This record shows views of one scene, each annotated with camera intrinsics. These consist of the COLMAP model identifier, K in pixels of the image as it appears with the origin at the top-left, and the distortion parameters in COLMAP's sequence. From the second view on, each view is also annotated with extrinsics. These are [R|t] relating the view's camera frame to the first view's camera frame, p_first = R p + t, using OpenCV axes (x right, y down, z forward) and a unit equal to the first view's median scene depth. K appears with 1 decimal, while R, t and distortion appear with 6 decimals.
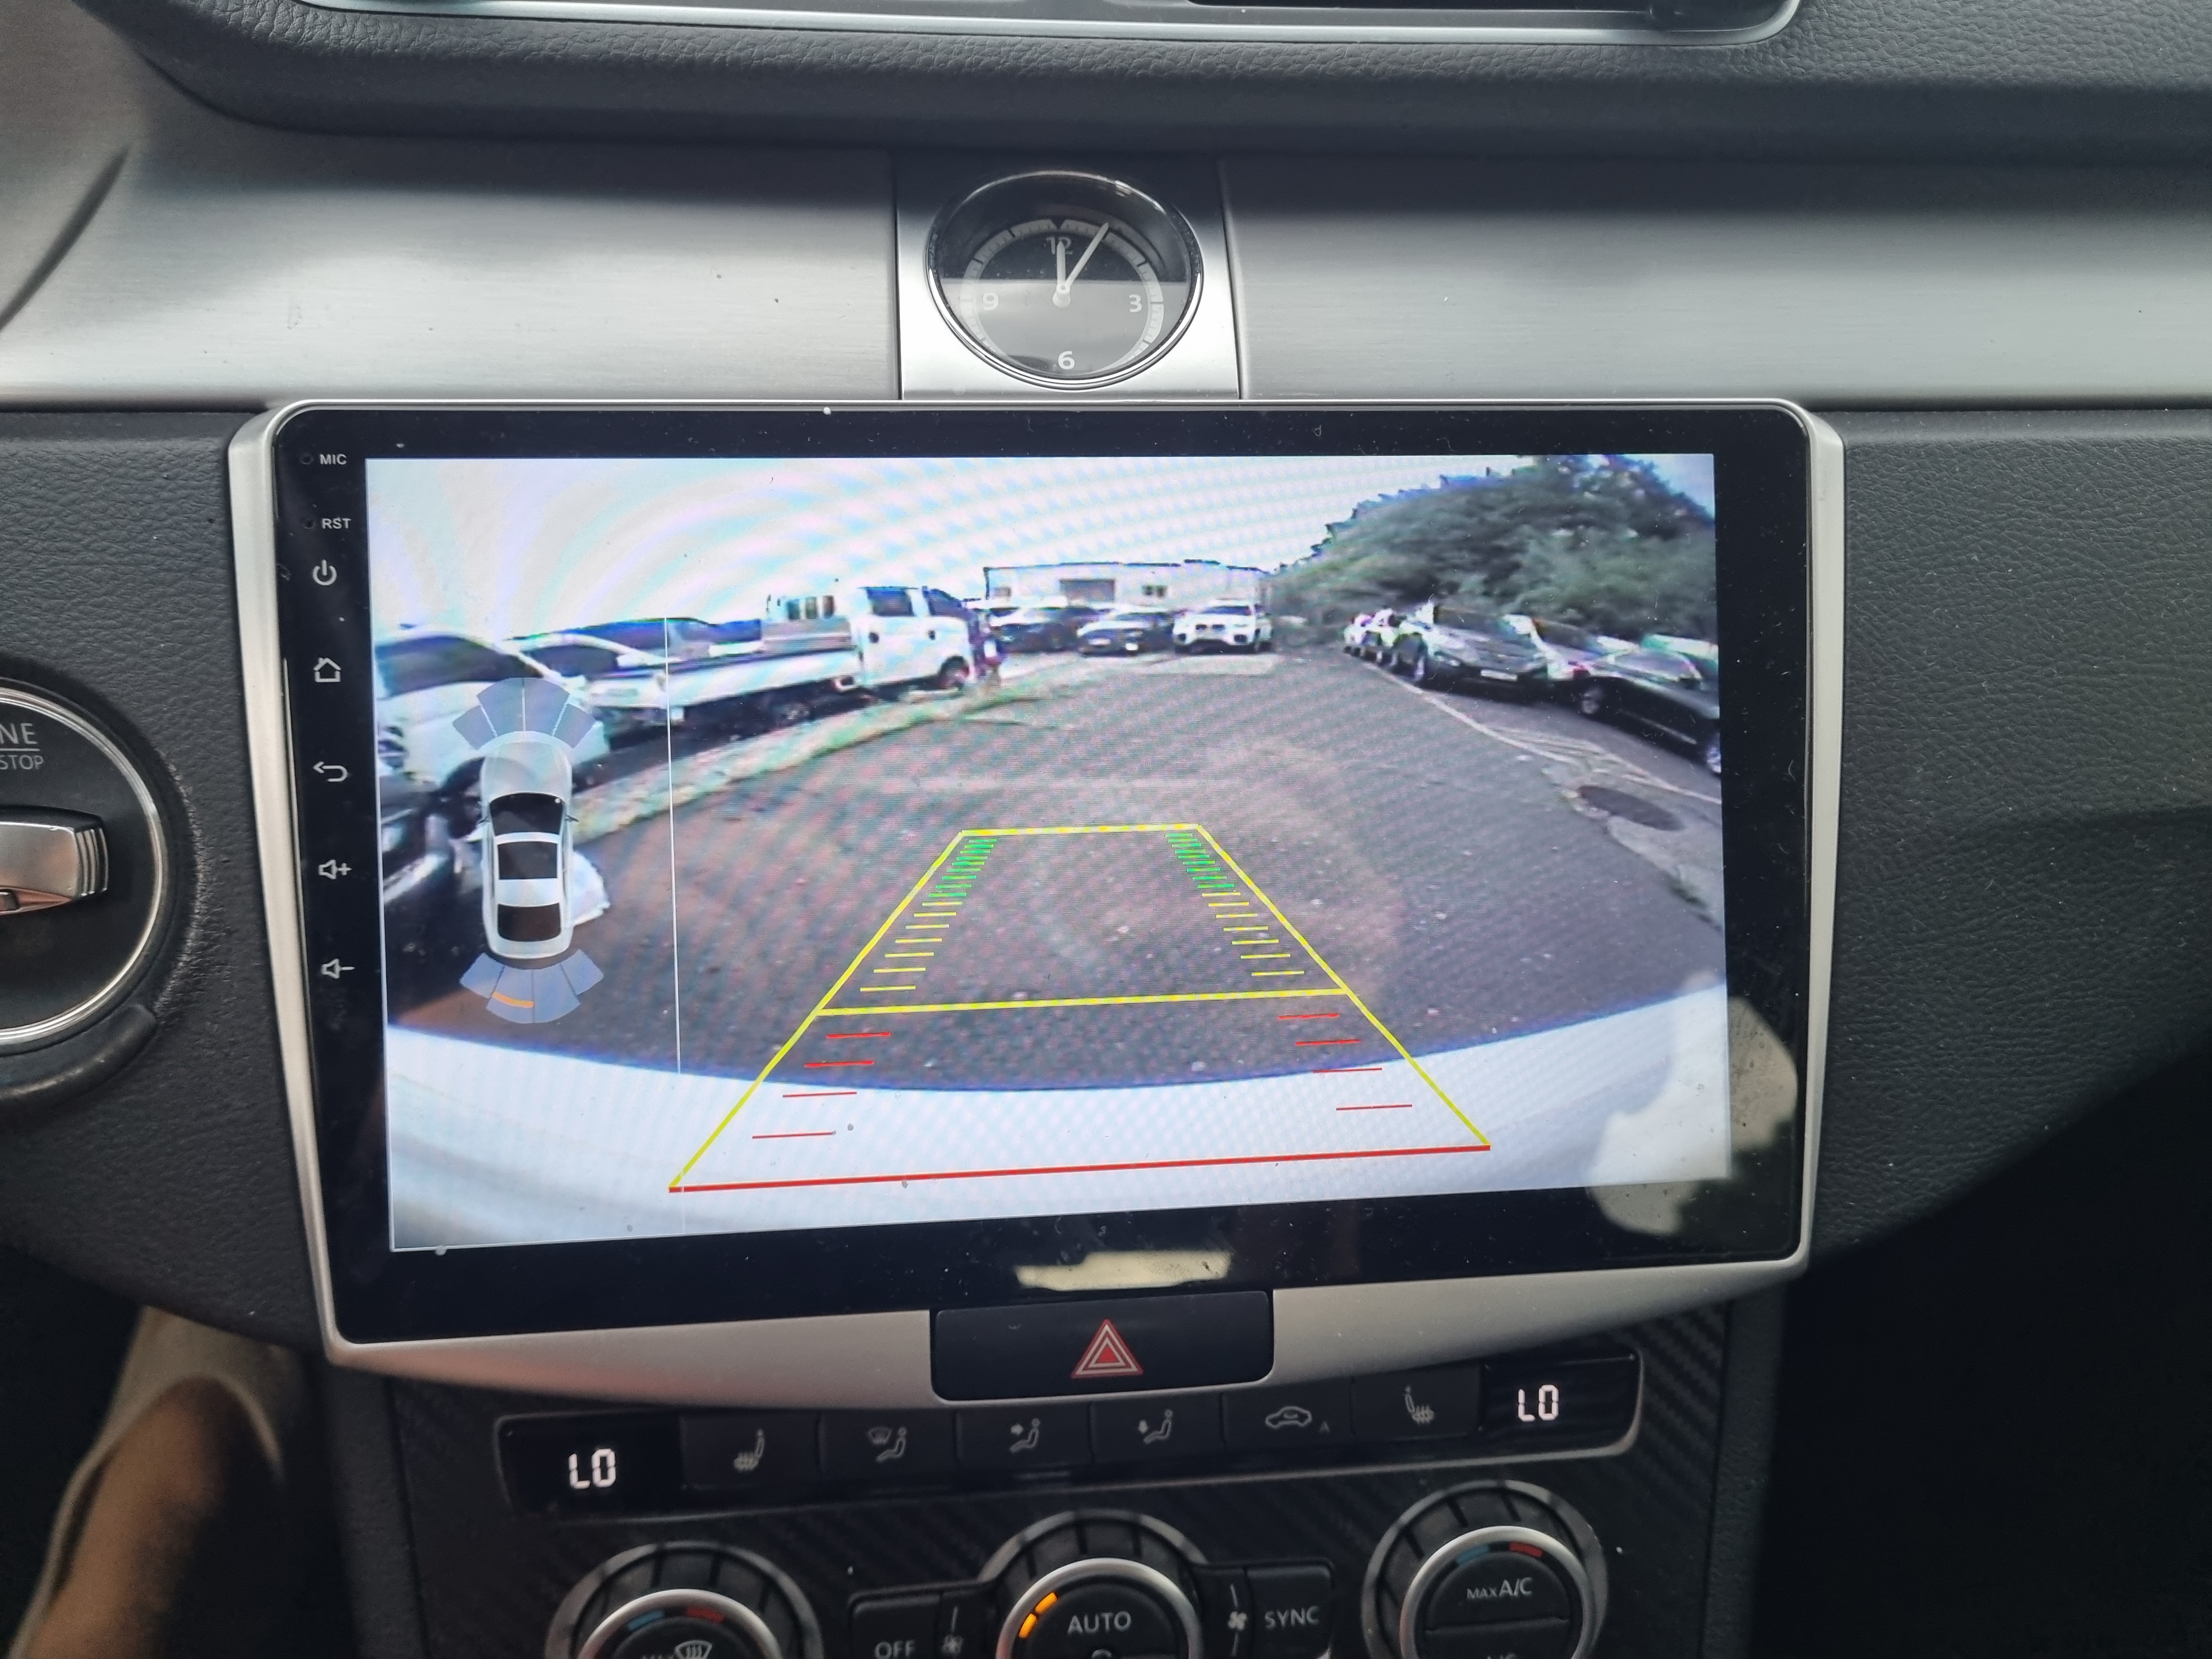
lens RADIAL K [[1671.4, 0, 1121.5], [0, 1671.4, 848.5], [0, 0, 1]] dist [0.021922, -0.026458]
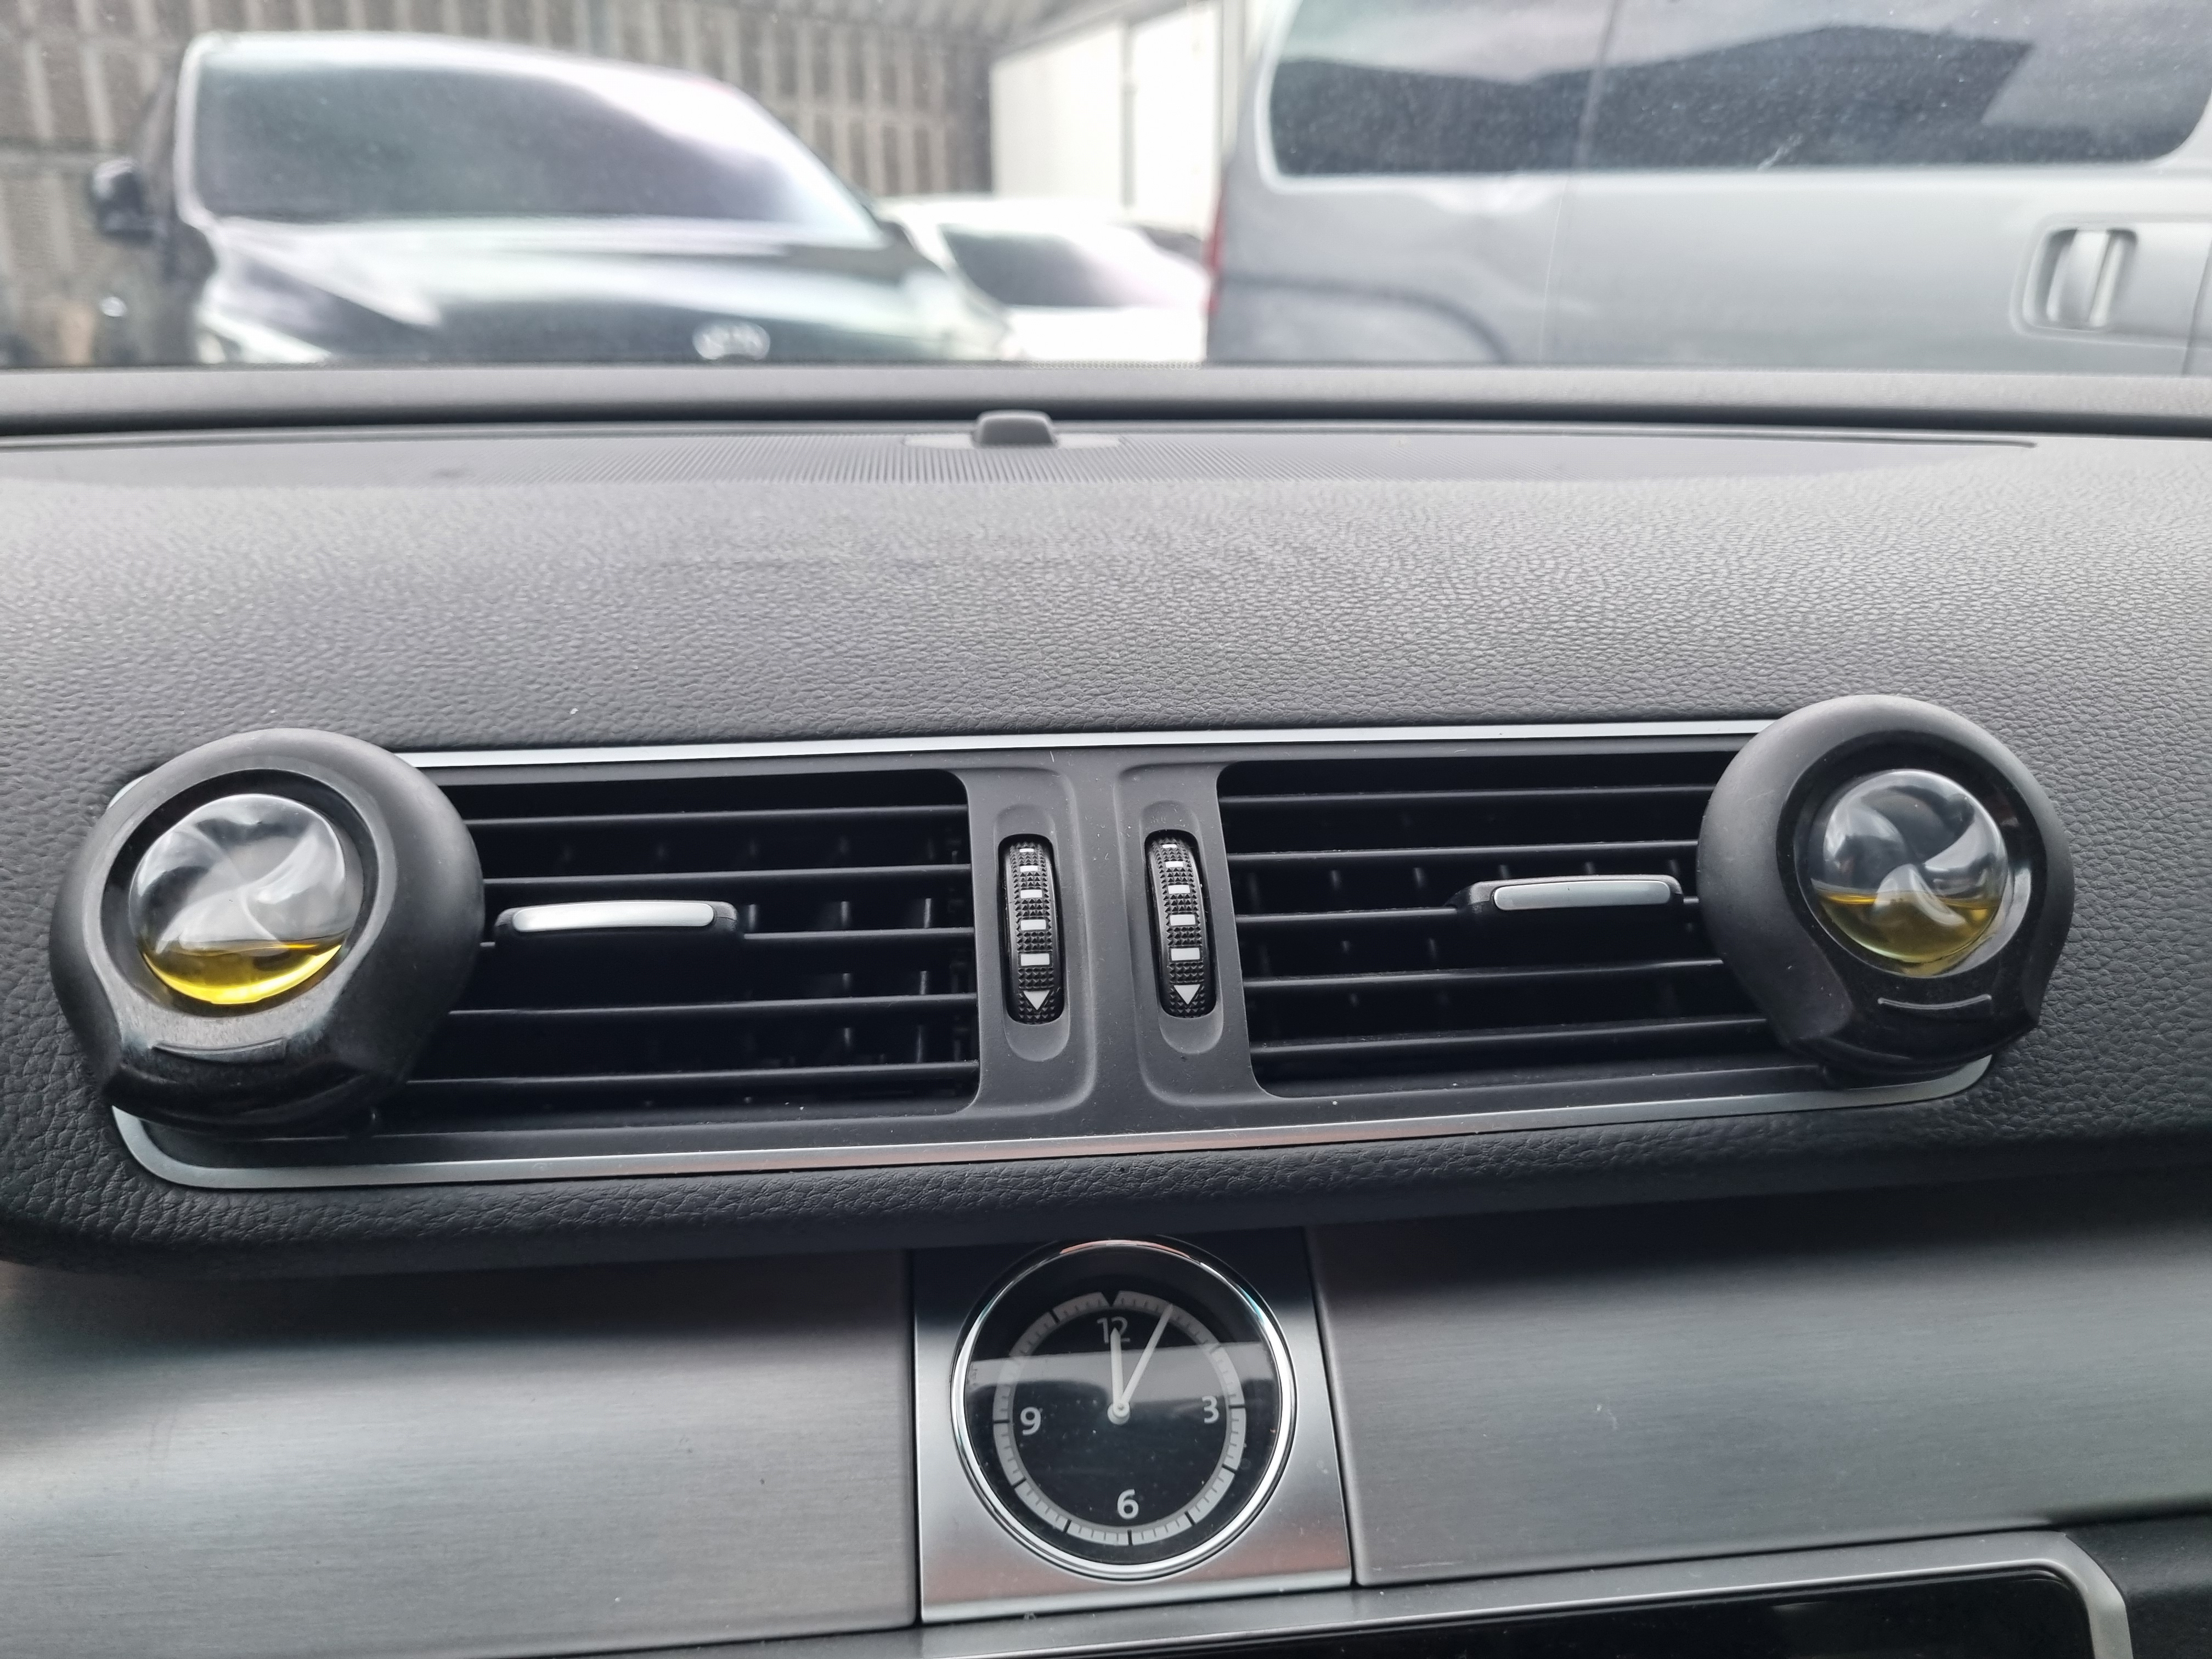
lens RADIAL K [[1671.4, 0, 1127.0], [0, 1671.4, 840.0], [0, 0, 1]] dist [0.021922, -0.026458]
pose [[0.999675, -0.025279, -0.003181, -0.022763], [0.023810, 0.971329, -0.236545, -0.413997], [0.009069, 0.236393, 0.971615, 0.161552]]
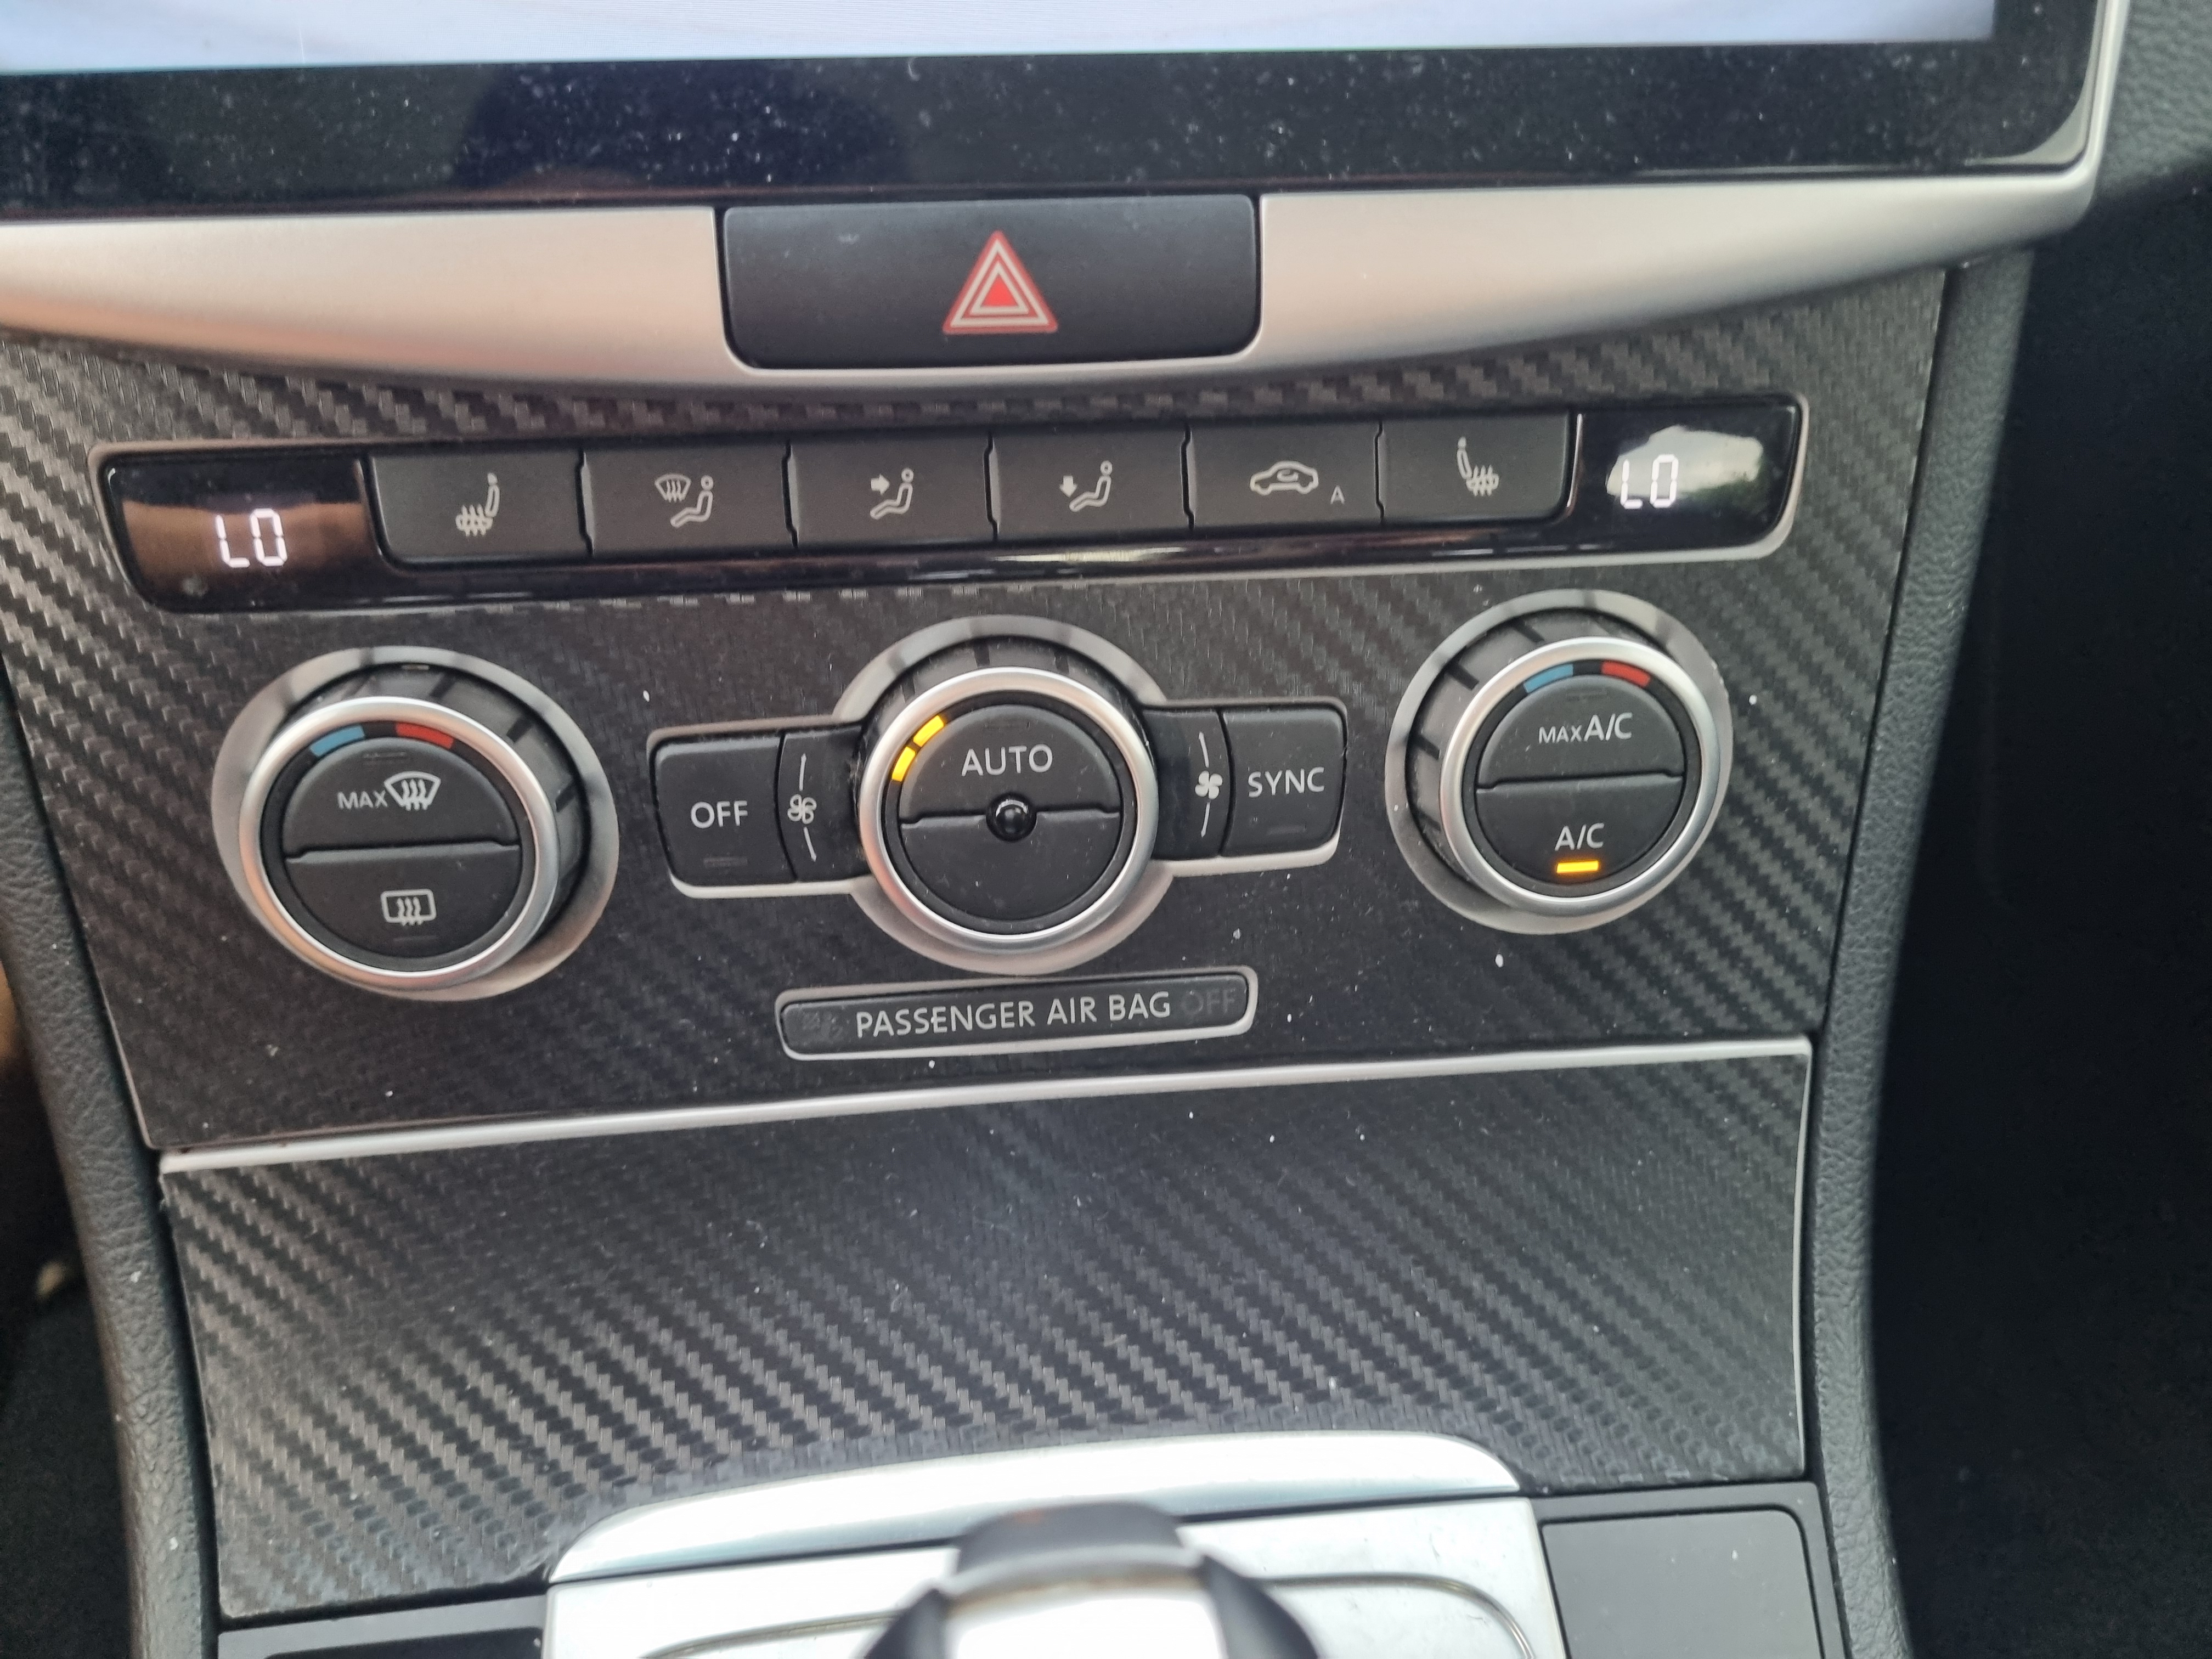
lens RADIAL K [[1671.4, 0, 1122.5], [0, 1671.4, 873.2], [0, 0, 1]] dist [0.021922, -0.026458]
pose [[0.999959, -0.007384, -0.005256, 0.037047], [0.008261, 0.981122, 0.193215, 0.368504], [0.003730, -0.193251, 0.981142, 0.309626]]
